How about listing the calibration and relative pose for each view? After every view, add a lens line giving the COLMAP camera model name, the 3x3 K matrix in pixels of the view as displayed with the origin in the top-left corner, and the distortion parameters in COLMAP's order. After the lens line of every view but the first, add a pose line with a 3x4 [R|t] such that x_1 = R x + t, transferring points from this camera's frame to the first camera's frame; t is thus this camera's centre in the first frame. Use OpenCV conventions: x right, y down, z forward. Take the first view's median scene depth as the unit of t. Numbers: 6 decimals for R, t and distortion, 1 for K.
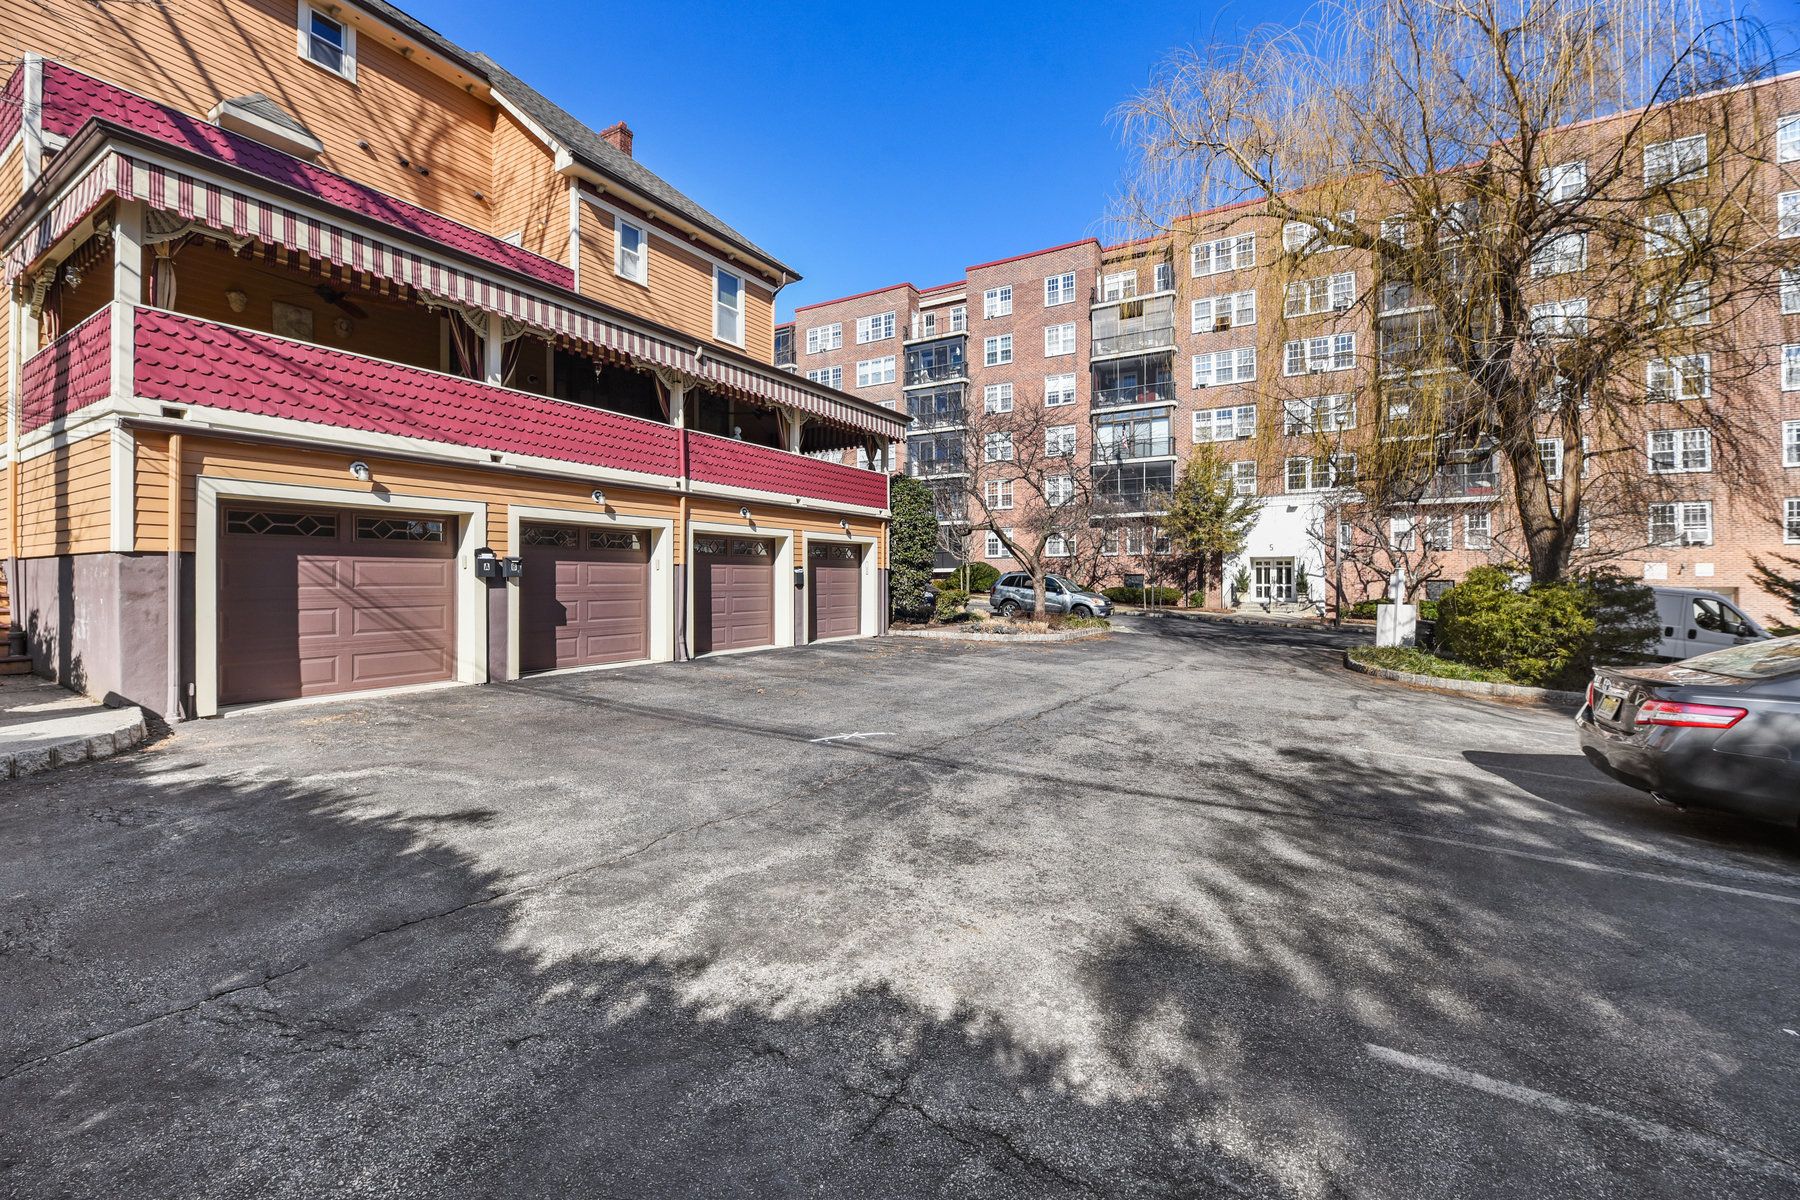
lens RADIAL K [[728.5, 0, 908.8], [0, 728.5, 586.9], [0, 0, 1]] dist [0.002464, -0.004214]
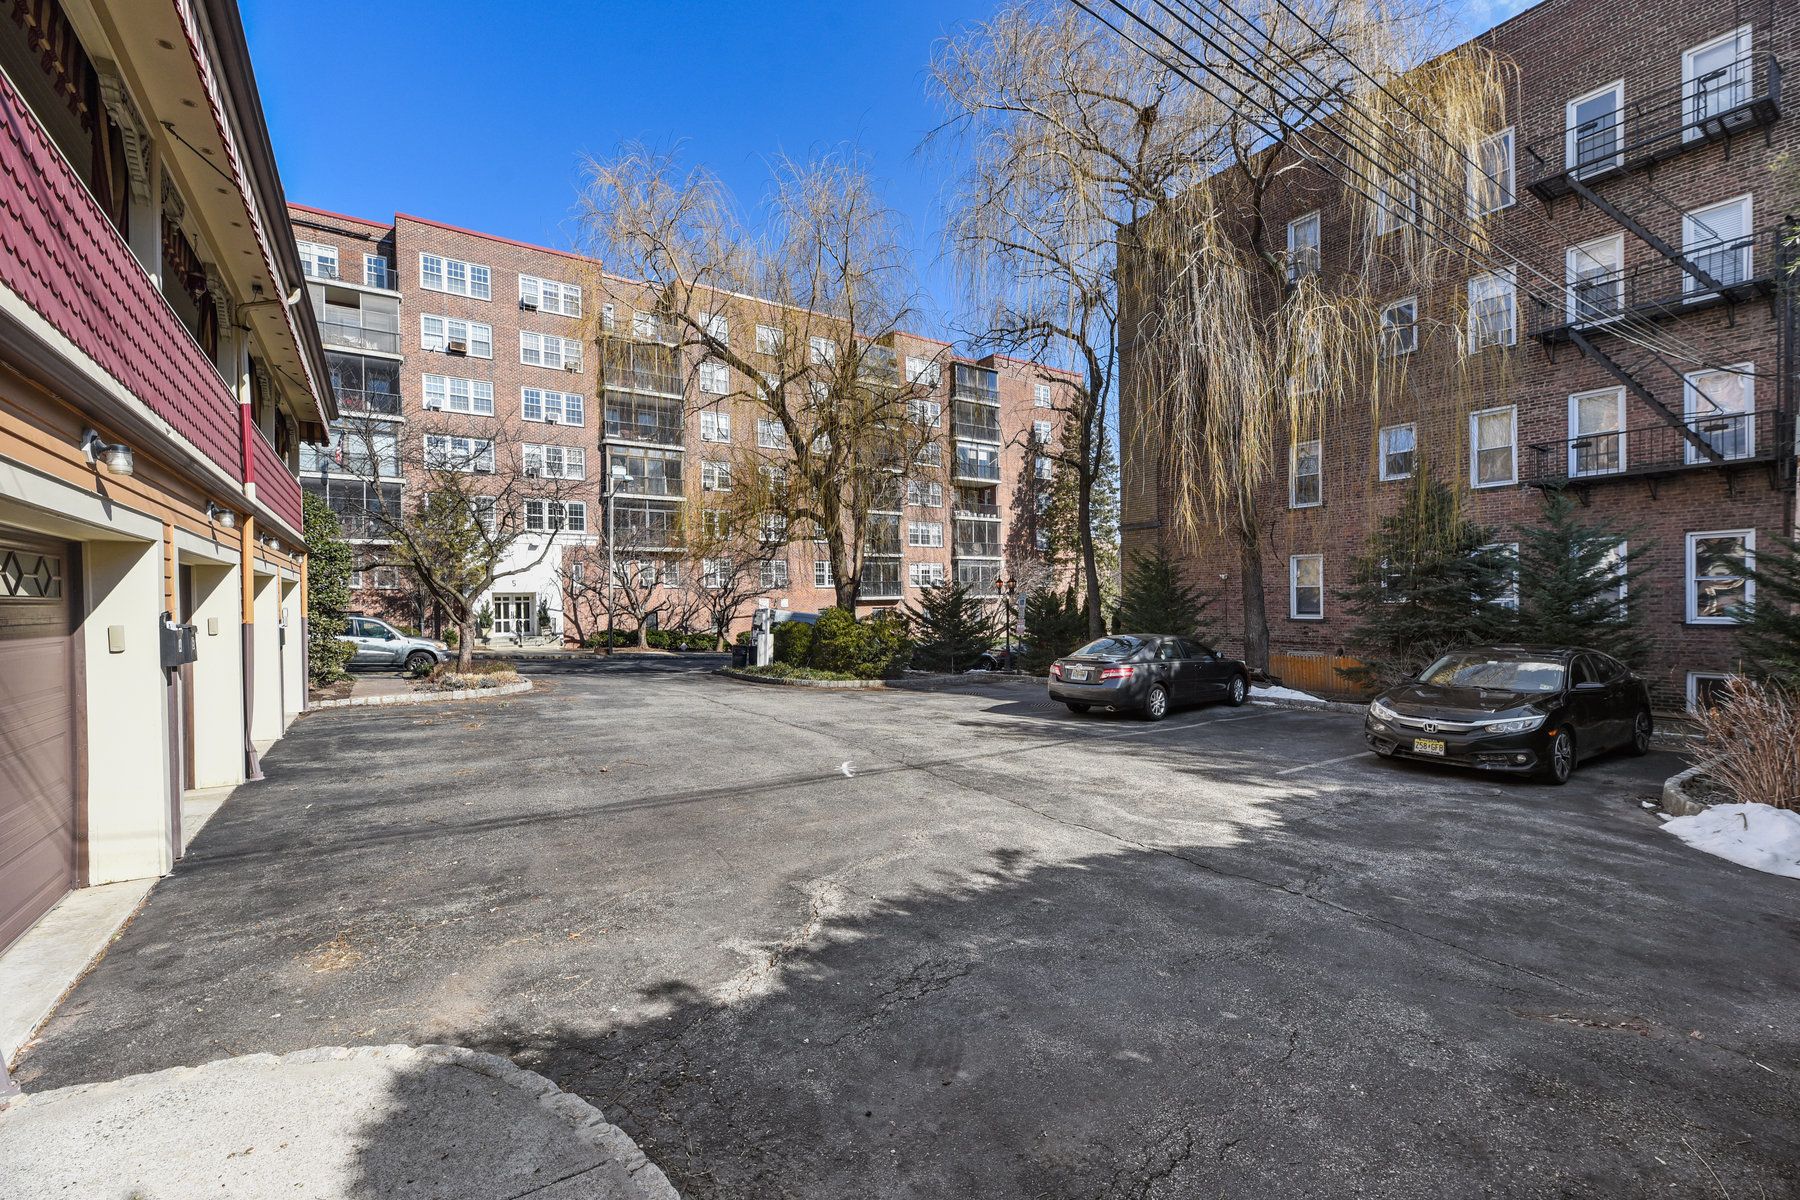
lens RADIAL K [[728.5, 0, 908.8], [0, 728.5, 586.9], [0, 0, 1]] dist [0.002464, -0.004214]
pose [[0.419294, 0.012634, 0.907762, -0.599683], [0.024633, 0.999377, -0.025287, -0.029908], [-0.907516, 0.032963, 0.418722, 0.222234]]
